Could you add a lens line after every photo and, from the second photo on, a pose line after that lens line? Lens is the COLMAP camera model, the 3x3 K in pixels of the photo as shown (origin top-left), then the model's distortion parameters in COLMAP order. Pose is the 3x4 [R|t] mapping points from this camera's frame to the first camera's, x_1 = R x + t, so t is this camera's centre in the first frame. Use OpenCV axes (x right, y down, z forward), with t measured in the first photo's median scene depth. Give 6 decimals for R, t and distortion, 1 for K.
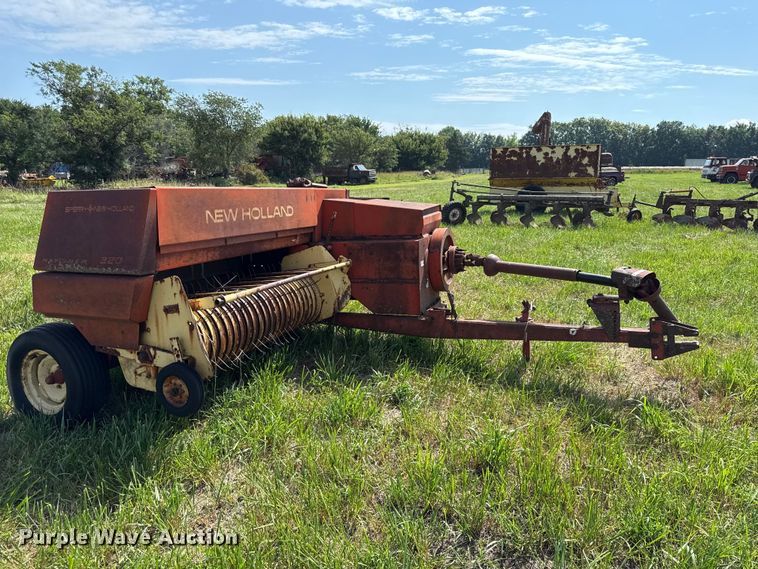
lens RADIAL K [[537.7, 0, 376.3], [0, 537.7, 280.9], [0, 0, 1]] dist [0.053543, -0.067854]
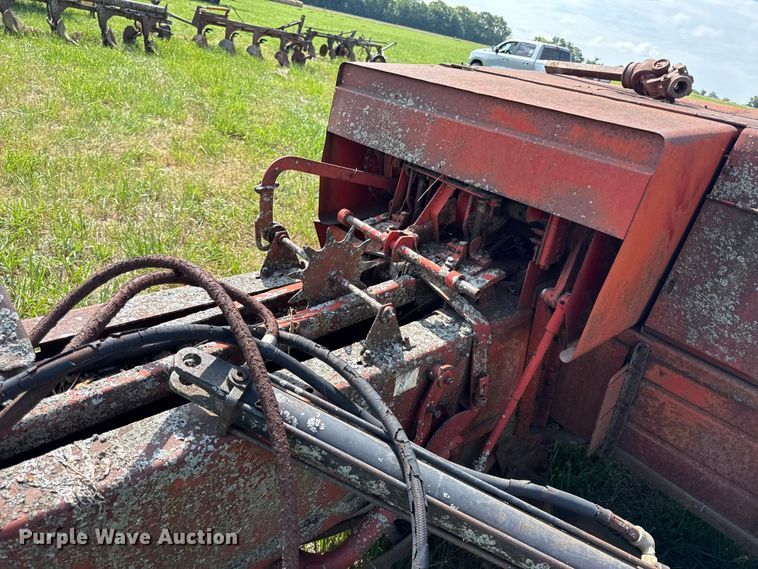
lens RADIAL K [[537.7, 0, 376.9], [0, 537.7, 281.1], [0, 0, 1]] dist [0.053543, -0.067854]
pose [[0.458490, -0.295404, 0.838167, -0.172267], [-0.019990, 0.939472, 0.342043, -0.055048], [-0.888475, -0.173578, 0.424833, 0.312859]]
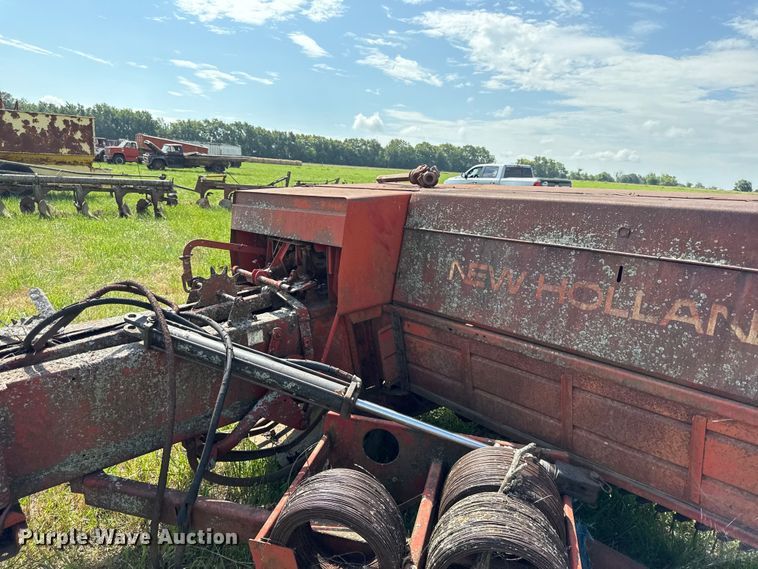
lens RADIAL K [[537.7, 0, 375.2], [0, 537.7, 278.4], [0, 0, 1]] dist [0.053543, -0.067854]
pose [[0.461586, -0.148198, 0.874629, -0.216471], [0.117040, 0.987502, 0.105555, -0.044006], [-0.879341, 0.053643, 0.473162, 0.246869]]
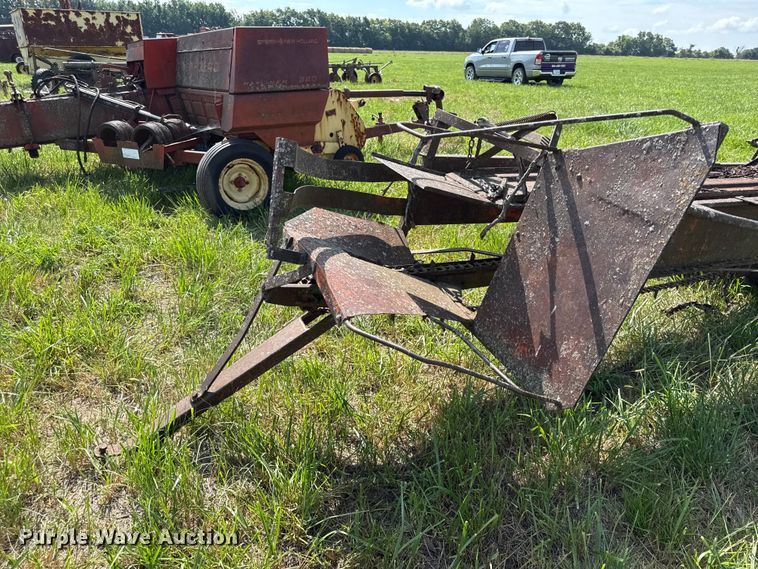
lens RADIAL K [[537.7, 0, 373.0], [0, 537.7, 290.5], [0, 0, 1]] dist [0.053543, -0.067854]
pose [[0.587311, -0.313639, 0.746121, -0.320394], [0.142582, 0.947540, 0.286074, 0.021382], [-0.796703, -0.061631, 0.601220, -0.012711]]
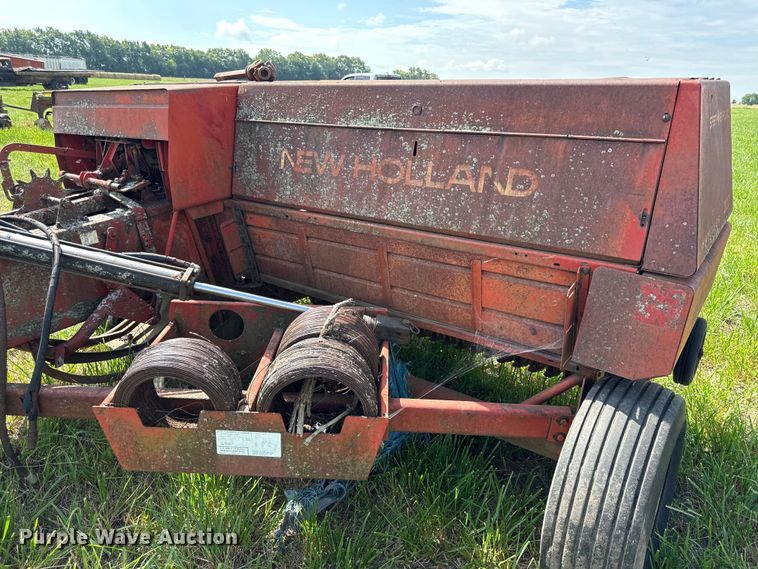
lens RADIAL K [[537.7, 0, 379.4], [0, 537.7, 279.1], [0, 0, 1]] dist [0.053543, -0.067854]
pose [[0.250556, -0.310437, 0.916979, -0.223630], [0.153795, 0.947928, 0.278891, -0.035738], [-0.955808, 0.071149, 0.285252, 0.231061]]
